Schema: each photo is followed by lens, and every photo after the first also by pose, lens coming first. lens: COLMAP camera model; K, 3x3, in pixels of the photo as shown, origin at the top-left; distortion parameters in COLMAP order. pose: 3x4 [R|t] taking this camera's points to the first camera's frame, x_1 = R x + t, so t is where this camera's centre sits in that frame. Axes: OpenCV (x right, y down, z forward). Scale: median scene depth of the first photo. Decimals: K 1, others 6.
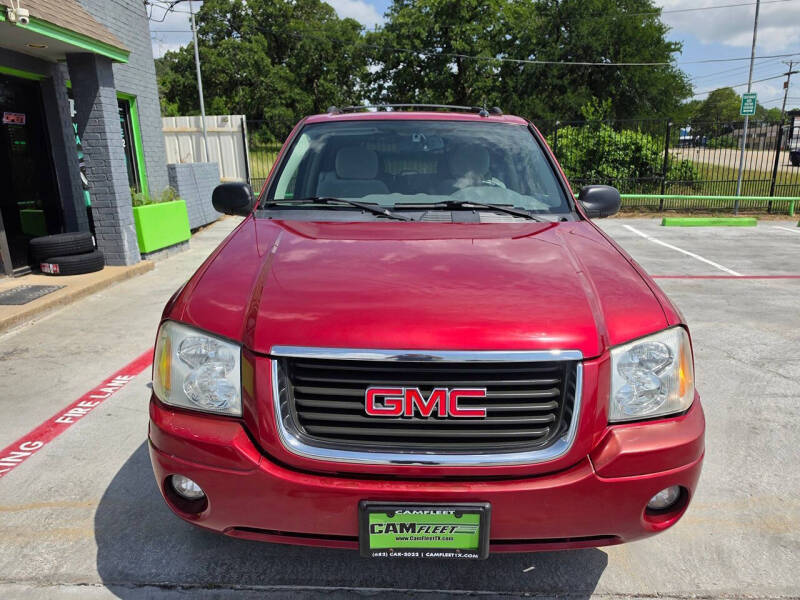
lens RADIAL K [[558.6, 0, 400.0], [0, 558.6, 300.0], [0, 0, 1]] dist [0.005783, 0.000052]
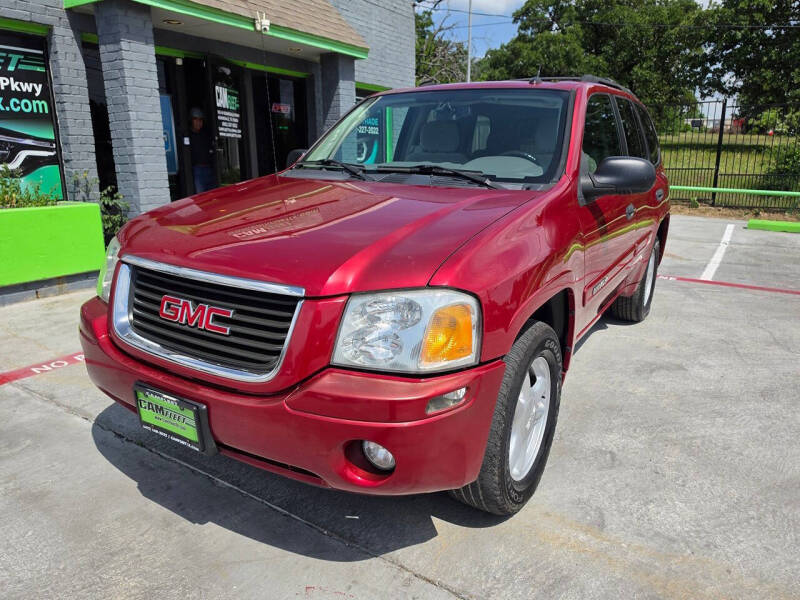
lens RADIAL K [[554.9, 0, 399.5], [0, 554.9, 291.1], [0, 0, 1]] dist [0.053568, -0.076186]
pose [[0.858710, 0.137445, -0.493686, 0.535773], [-0.138925, 0.989723, 0.033900, 0.018140], [0.493272, 0.039475, 0.868979, 0.096666]]
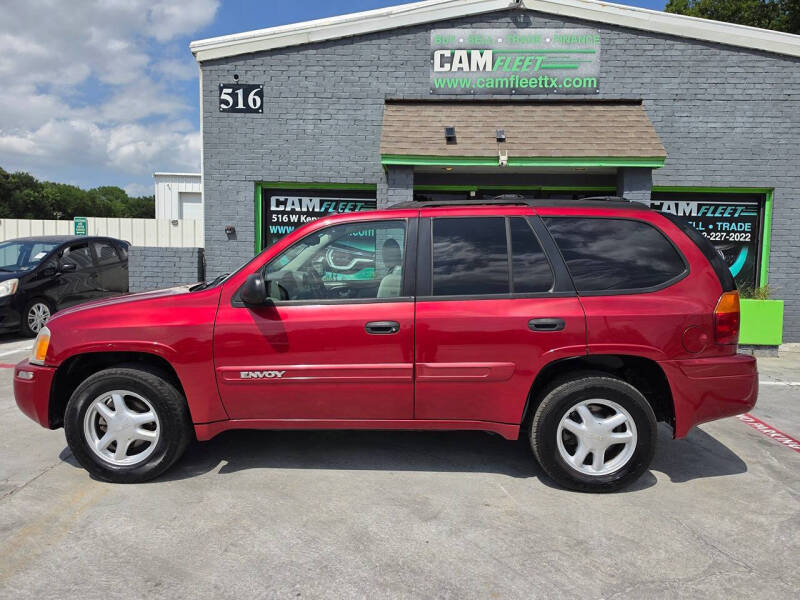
lens RADIAL K [[557.7, 0, 404.7], [0, 557.7, 298.1], [0, 0, 1]] dist [0.001681, 0.000126]
pose [[-0.013826, 0.095943, -0.995291, 1.513302], [-0.255285, 0.962059, 0.096286, -0.359169], [0.966767, 0.255414, 0.011192, 1.348600]]
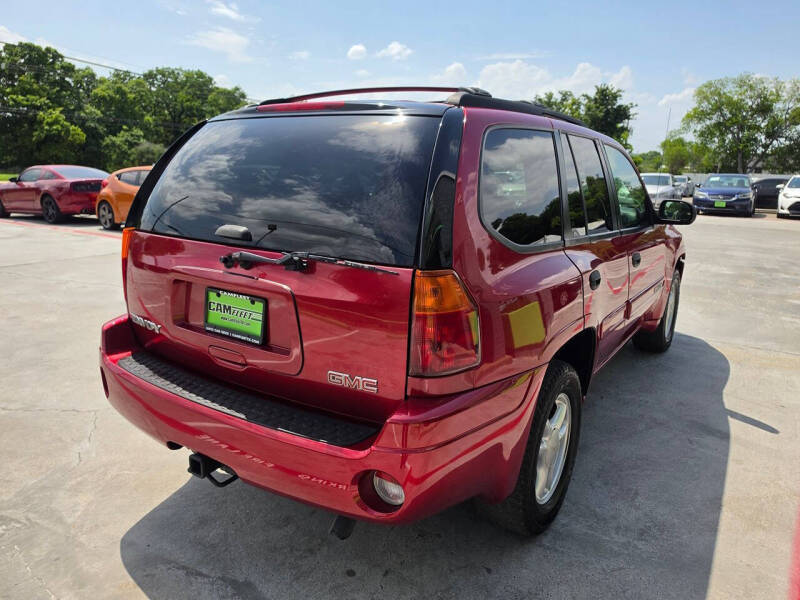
lens RADIAL K [[559.6, 0, 400.2], [0, 559.6, 296.7], [0, 0, 1]] dist [0.000723, 0.003931]
pose [[-0.834363, -0.144504, 0.531937, -0.519798], [0.116637, 0.896891, 0.426595, -0.665172], [-0.538734, 0.417979, -0.731478, 2.493627]]
